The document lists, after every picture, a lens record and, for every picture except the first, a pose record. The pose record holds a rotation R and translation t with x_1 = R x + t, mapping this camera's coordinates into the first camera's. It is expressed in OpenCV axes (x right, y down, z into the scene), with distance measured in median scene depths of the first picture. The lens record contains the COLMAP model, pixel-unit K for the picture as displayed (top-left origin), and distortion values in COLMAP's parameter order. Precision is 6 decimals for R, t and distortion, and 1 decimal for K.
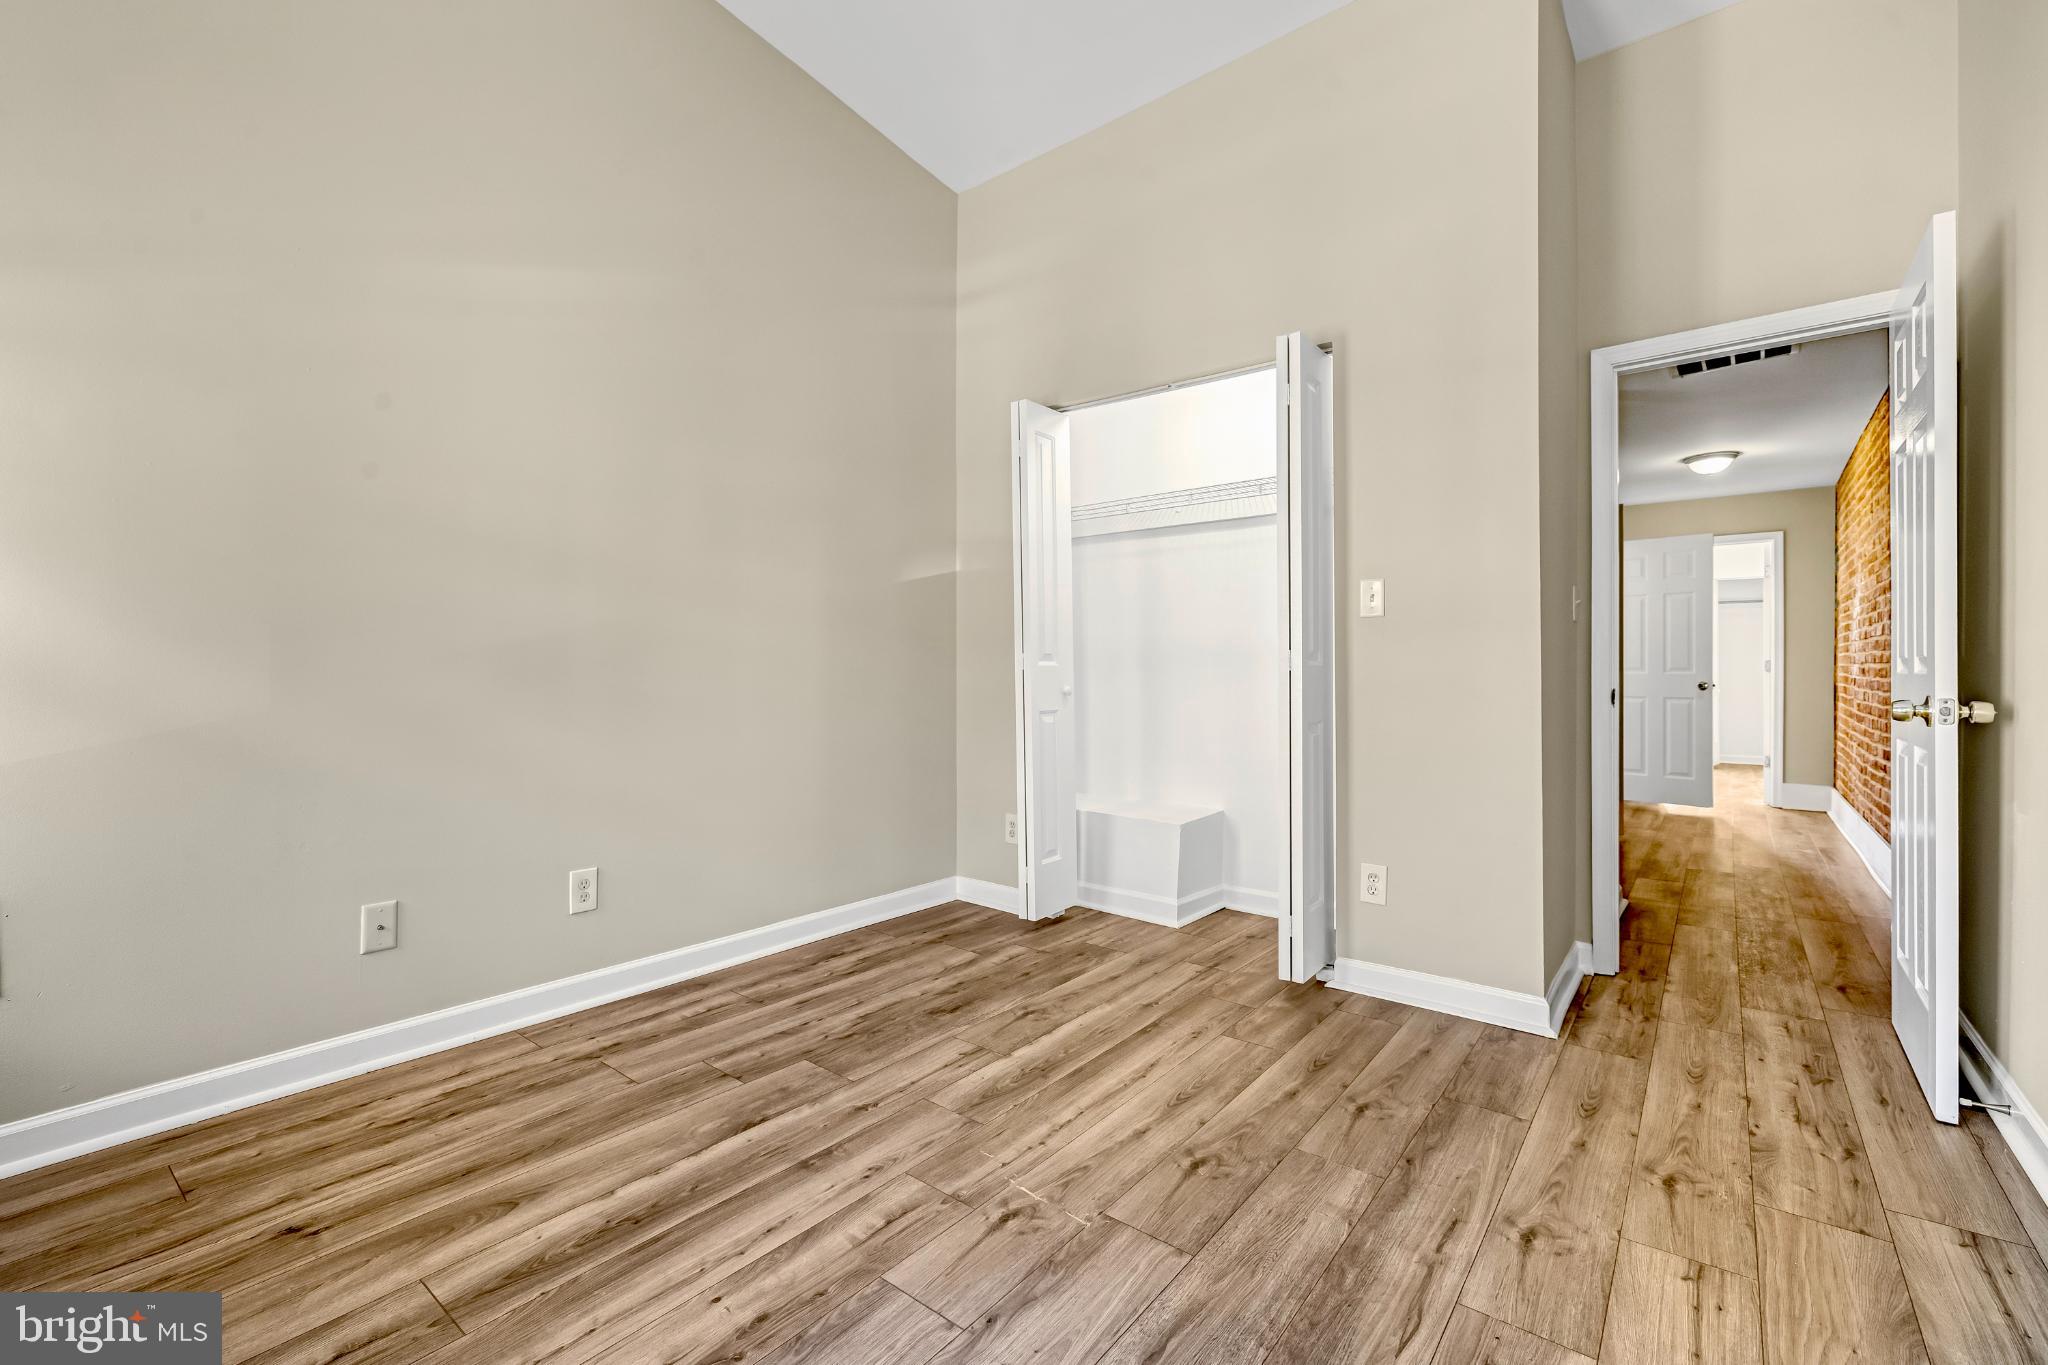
lens RADIAL K [[882.3, 0, 1011.2], [0, 882.3, 671.3], [0, 0, 1]] dist [-0.002354, -0.000270]
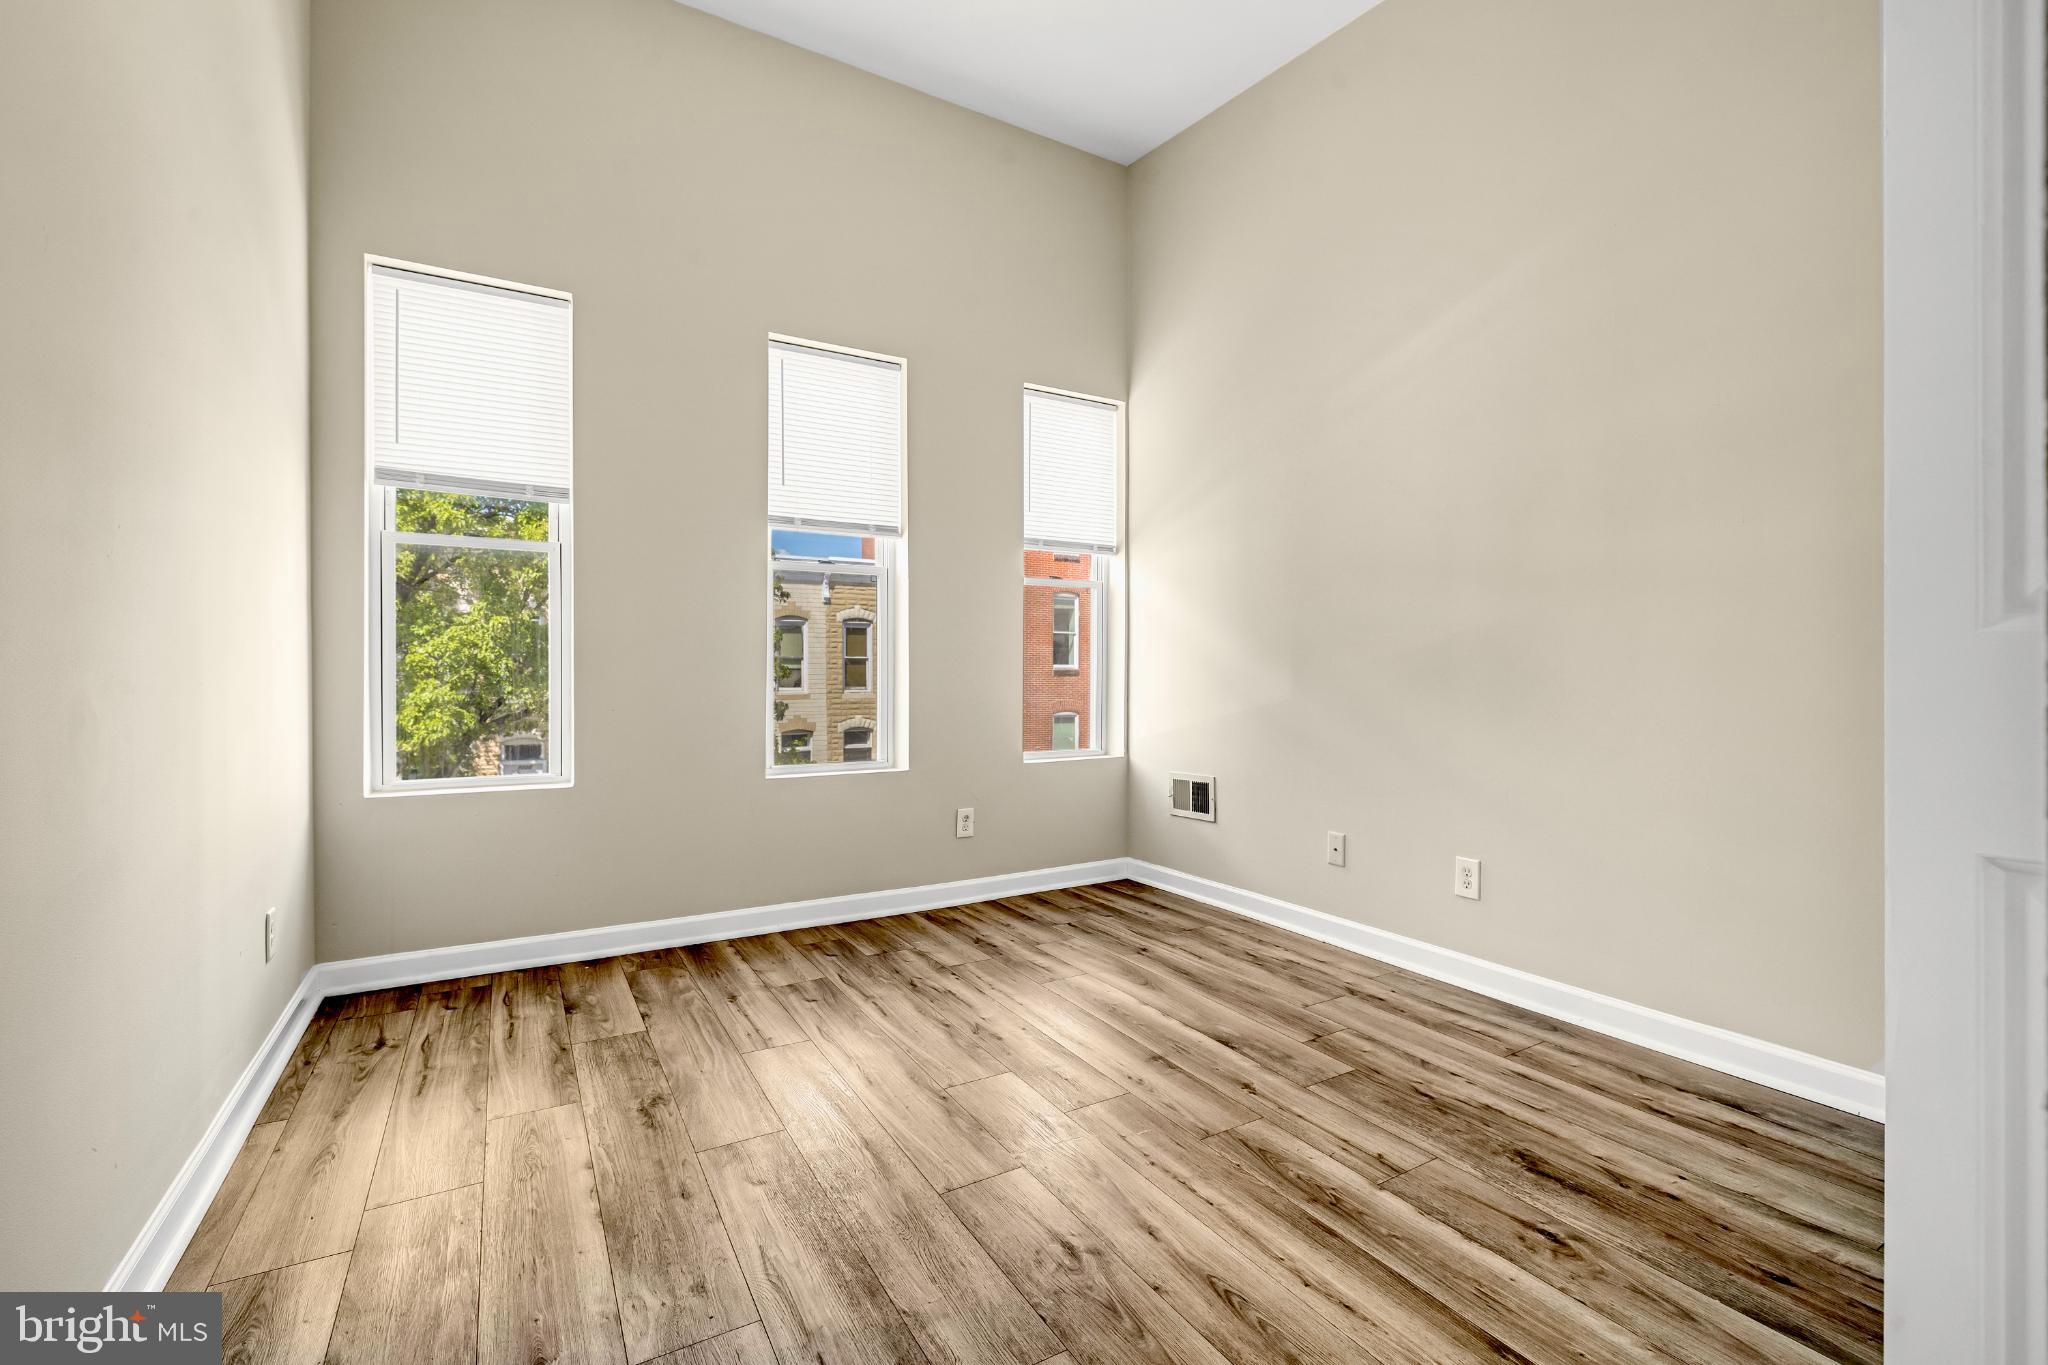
lens RADIAL K [[882.3, 0, 1008.3], [0, 882.3, 684.6], [0, 0, 1]] dist [-0.002354, -0.000270]
pose [[-0.365257, 0.006772, -0.930882, 0.796909], [-0.000121, 0.999973, 0.007323, 0.008872], [0.930907, 0.002787, -0.365247, 0.981897]]
